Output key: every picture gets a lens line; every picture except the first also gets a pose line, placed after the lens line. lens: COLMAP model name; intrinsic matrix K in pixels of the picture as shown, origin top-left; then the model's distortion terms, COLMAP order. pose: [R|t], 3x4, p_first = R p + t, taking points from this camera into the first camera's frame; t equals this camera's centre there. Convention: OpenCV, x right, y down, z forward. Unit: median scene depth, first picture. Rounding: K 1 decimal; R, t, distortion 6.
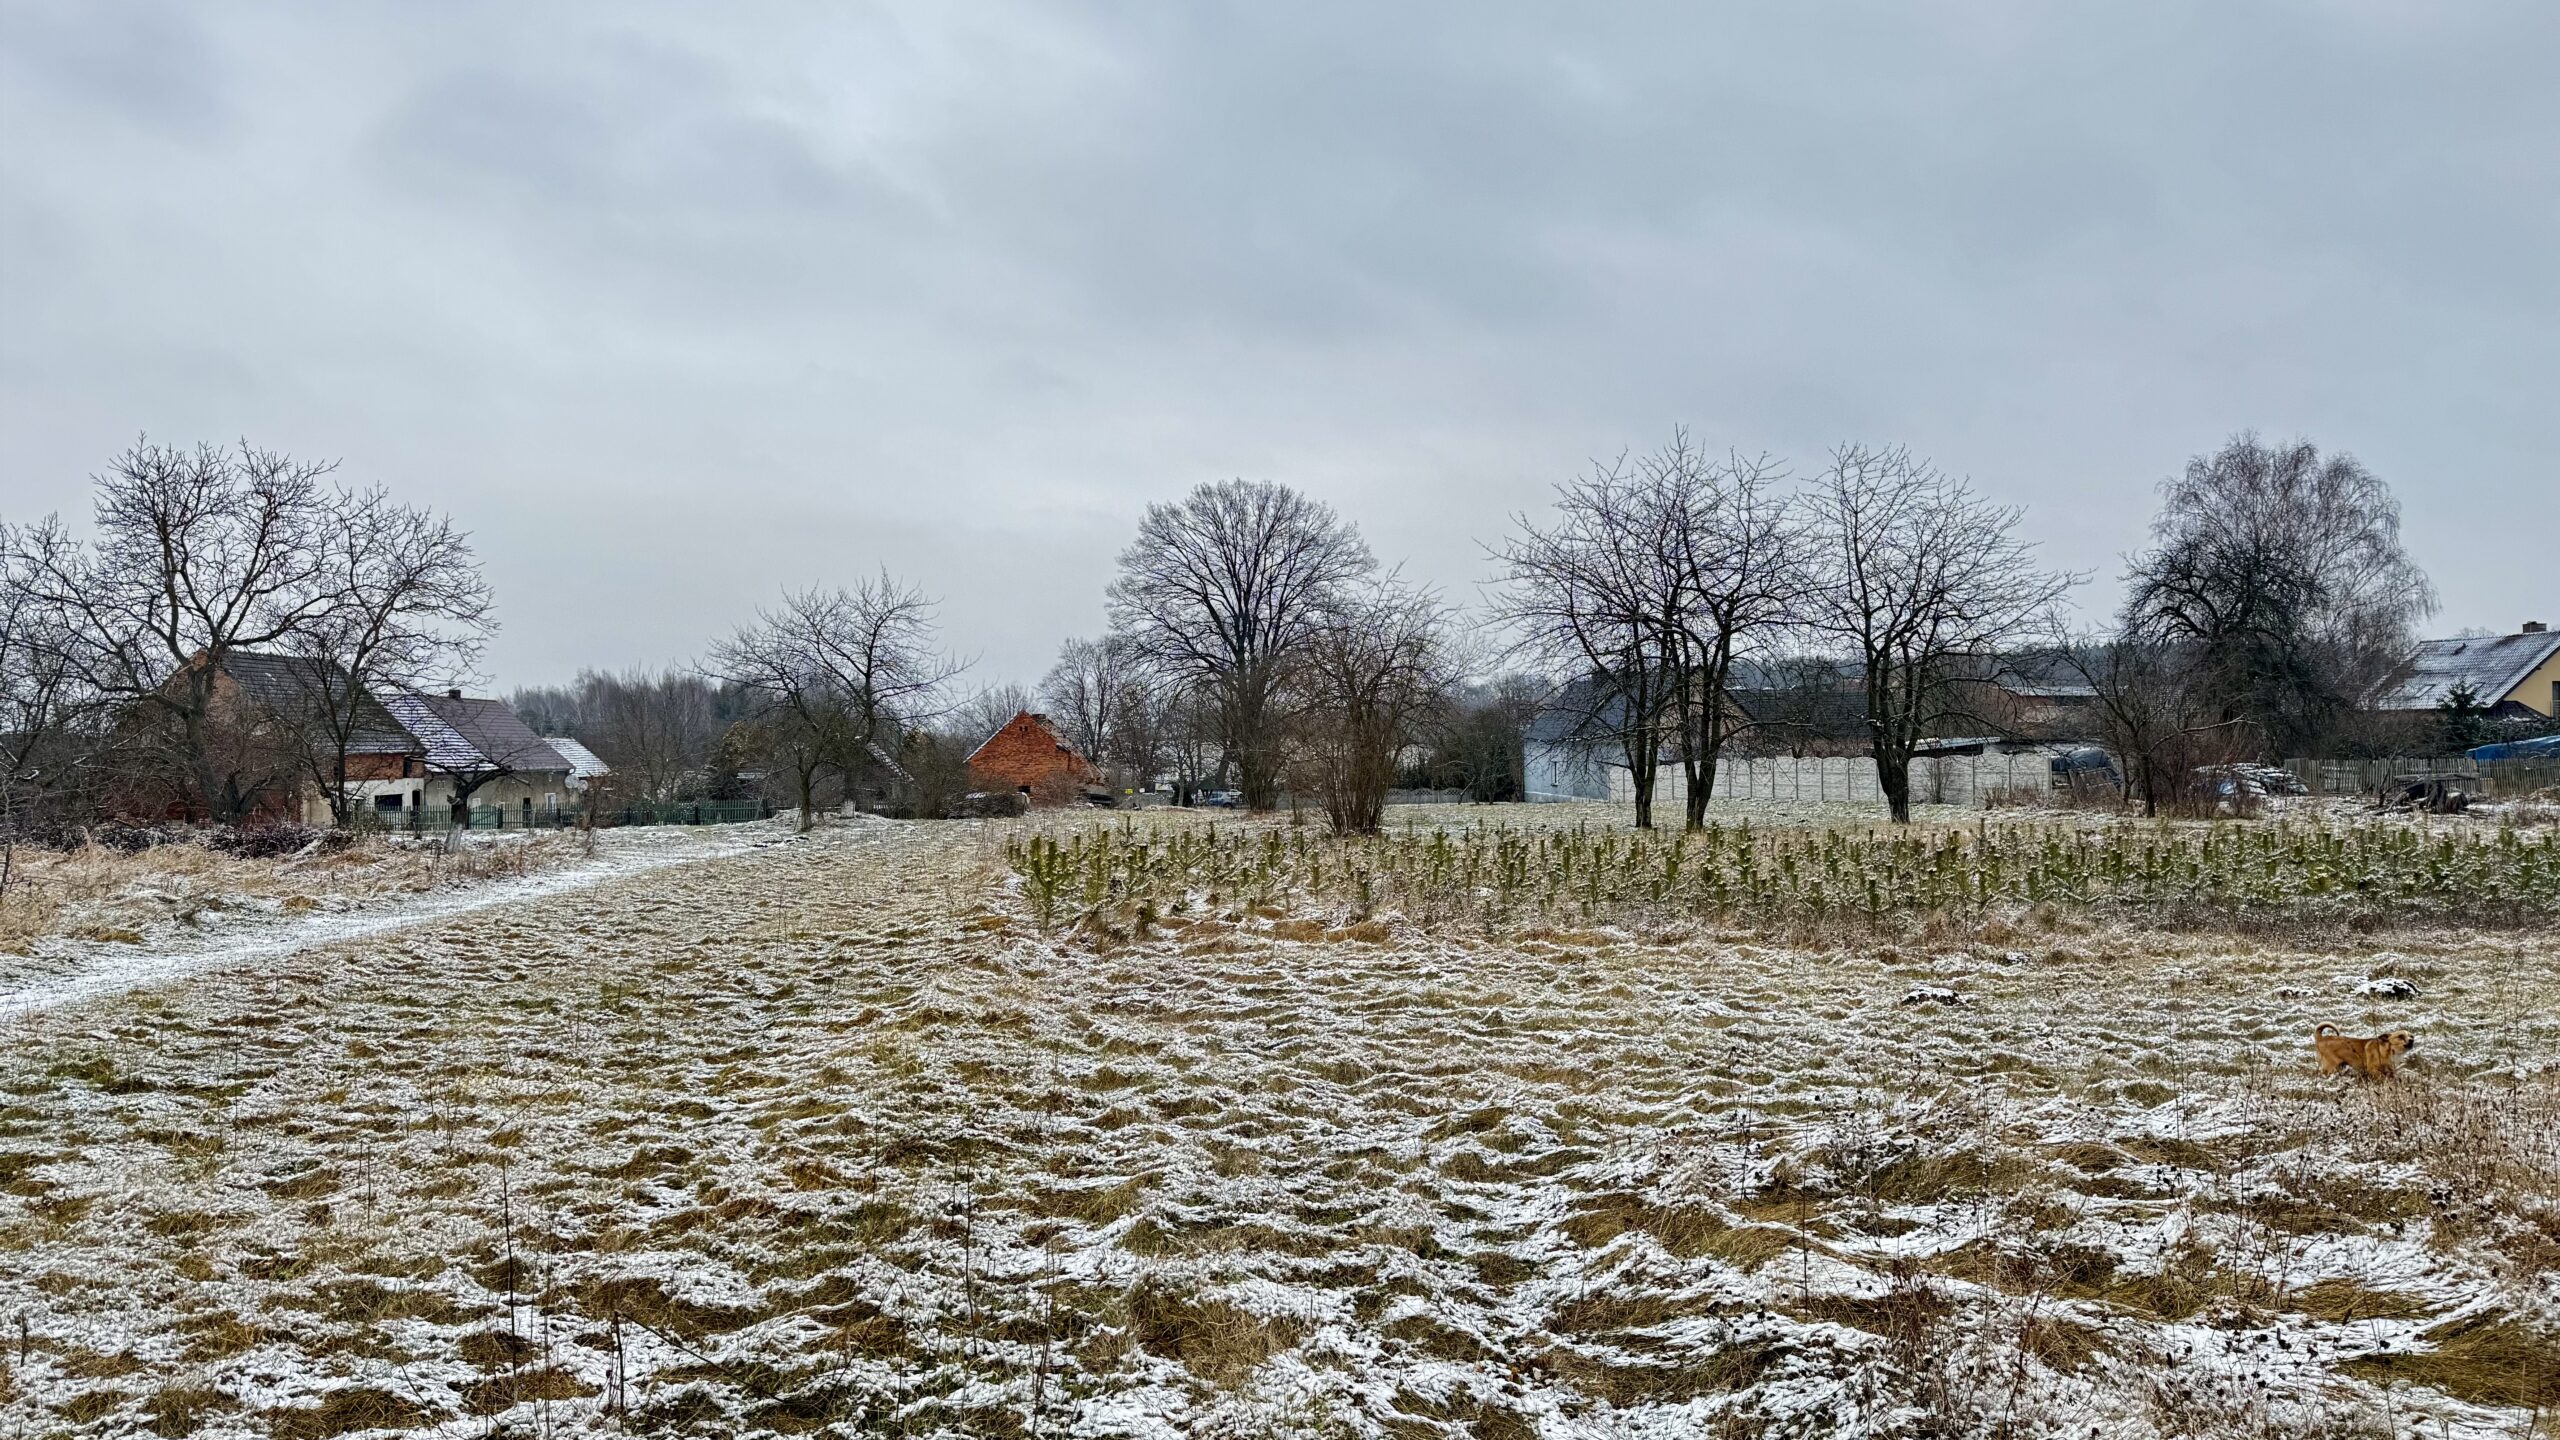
lens RADIAL K [[1814.7, 0, 1279.7], [0, 1814.7, 725.6], [0, 0, 1]] dist [0.000013, -0.000002]
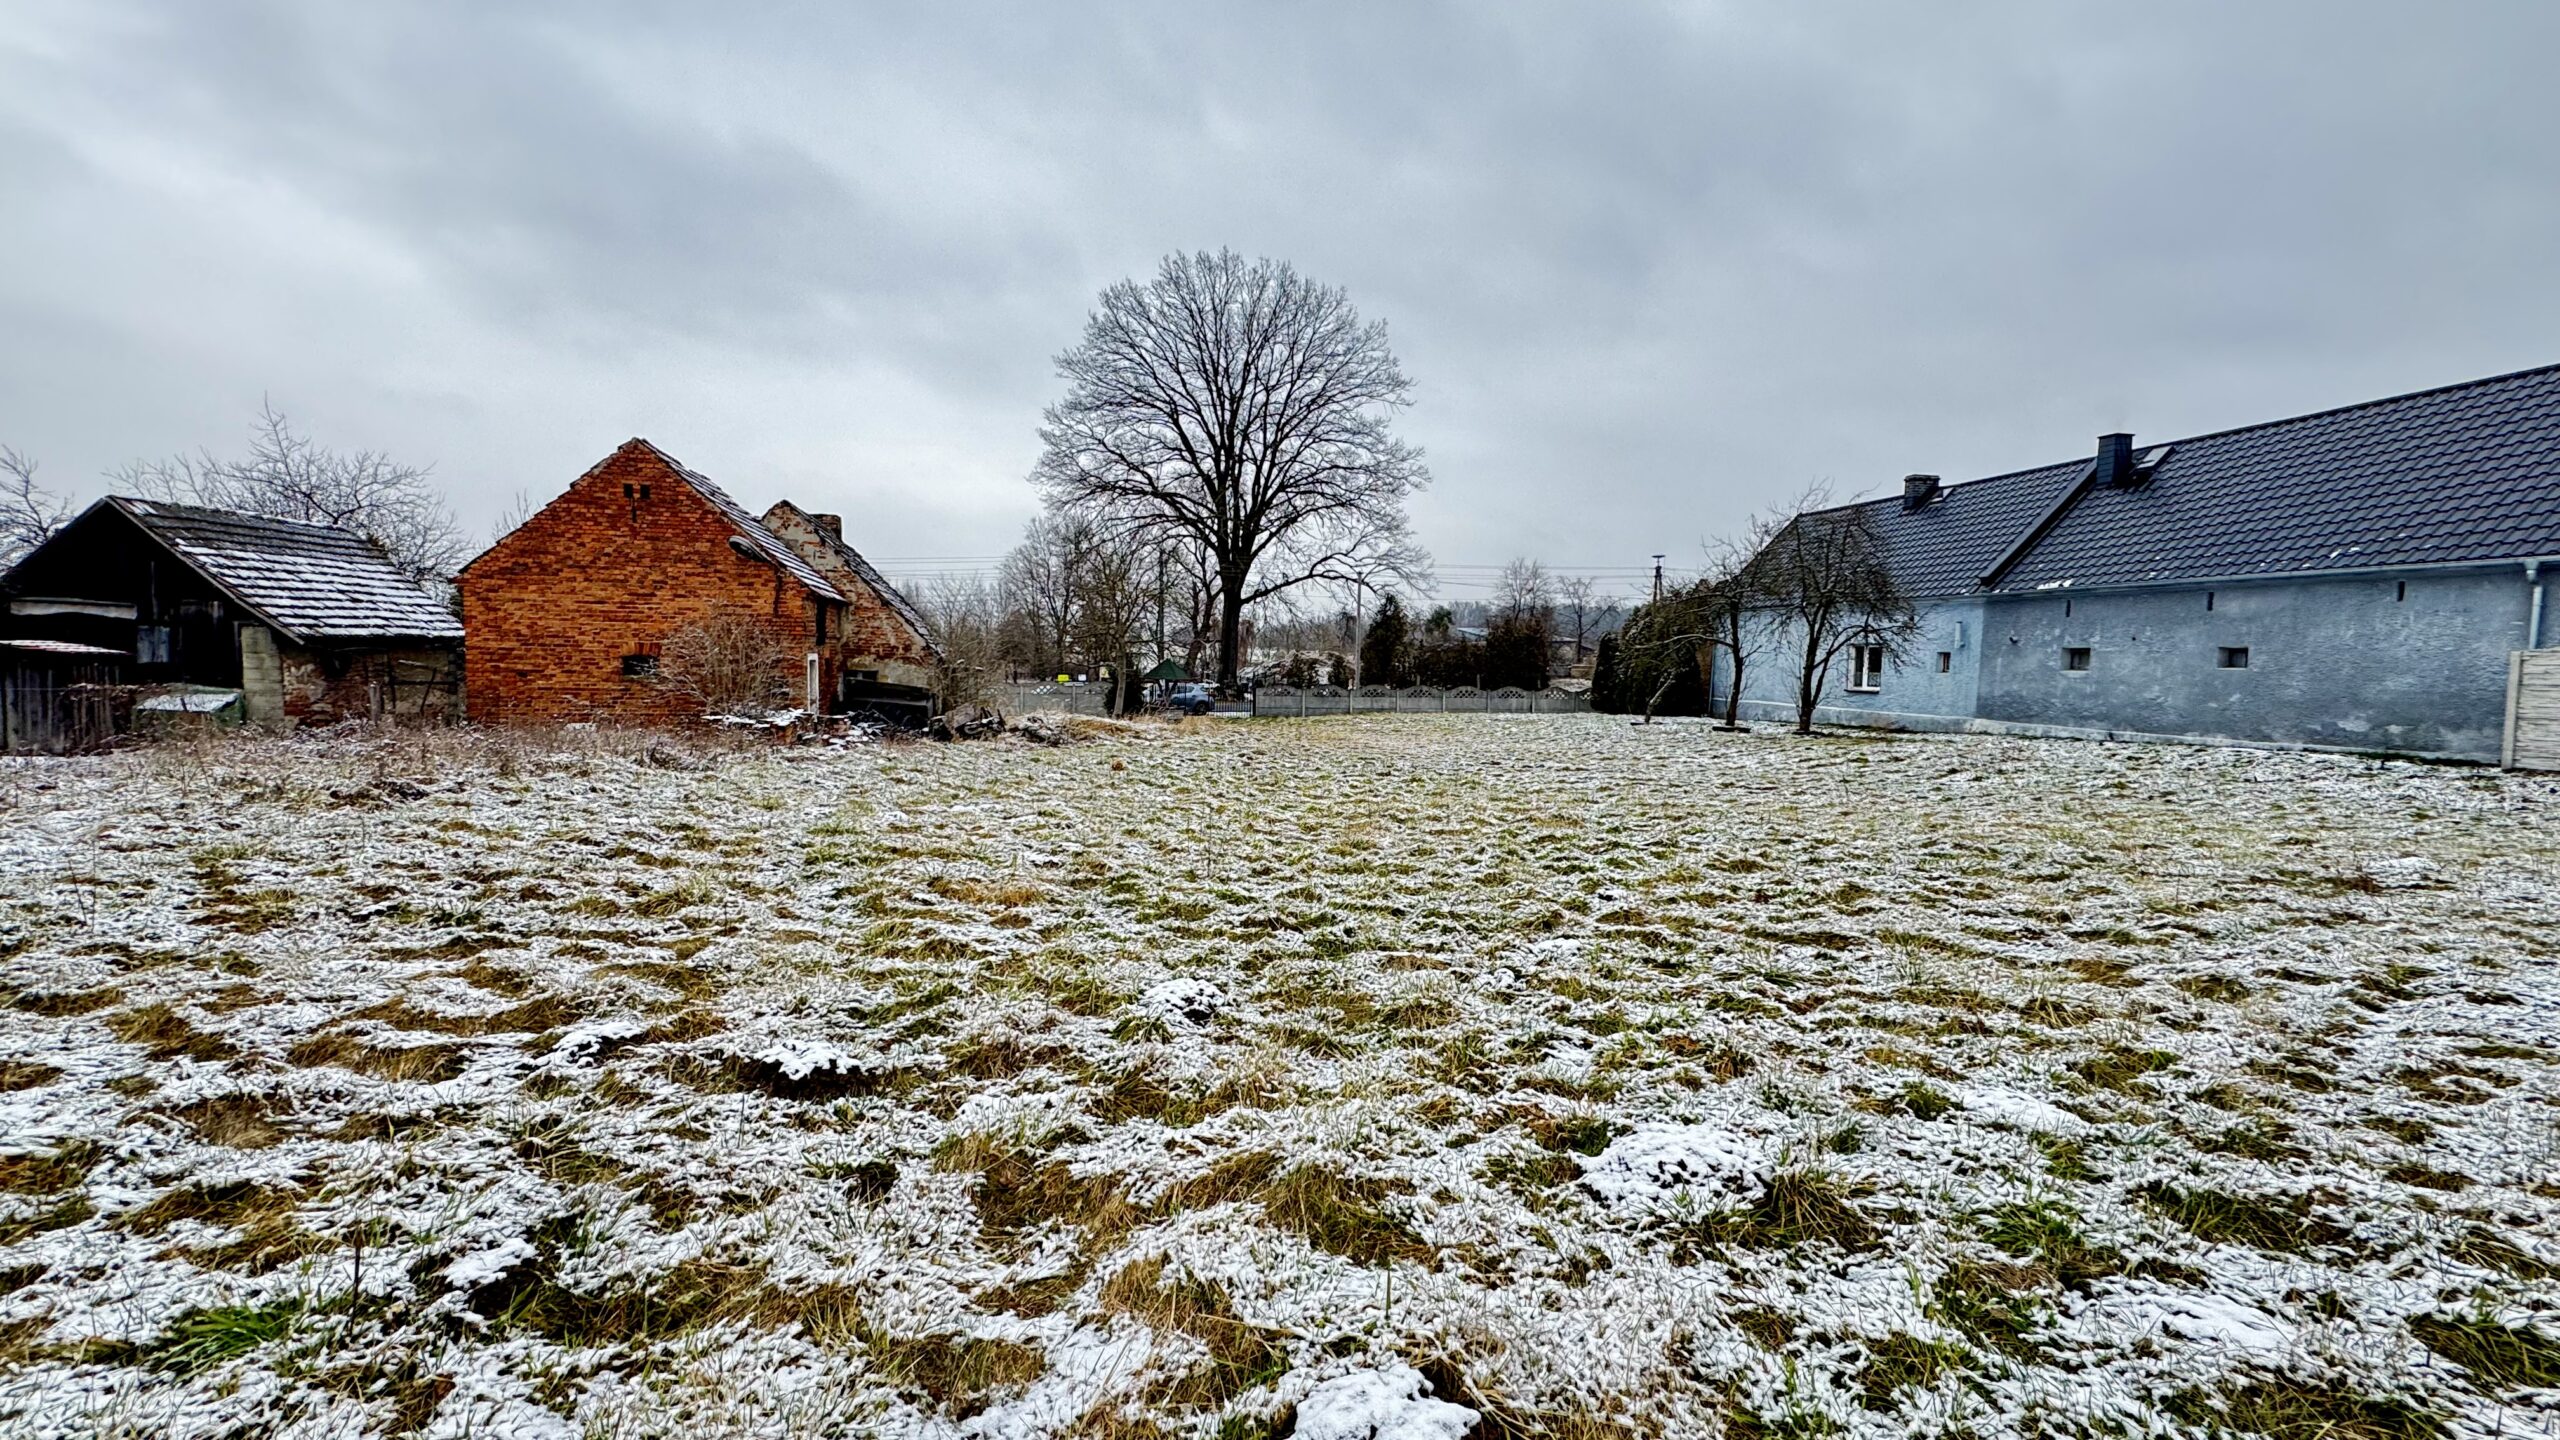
lens RADIAL K [[1008.6, 0, 1280.5], [0, 1008.6, 718.7], [0, 0, 1]] dist [-0.006302, 0.000150]
pose [[0.998457, 0.027953, 0.047988, -0.014675], [-0.031165, 0.997230, 0.067538, 0.021268], [-0.045967, -0.068929, 0.996562, 0.584512]]
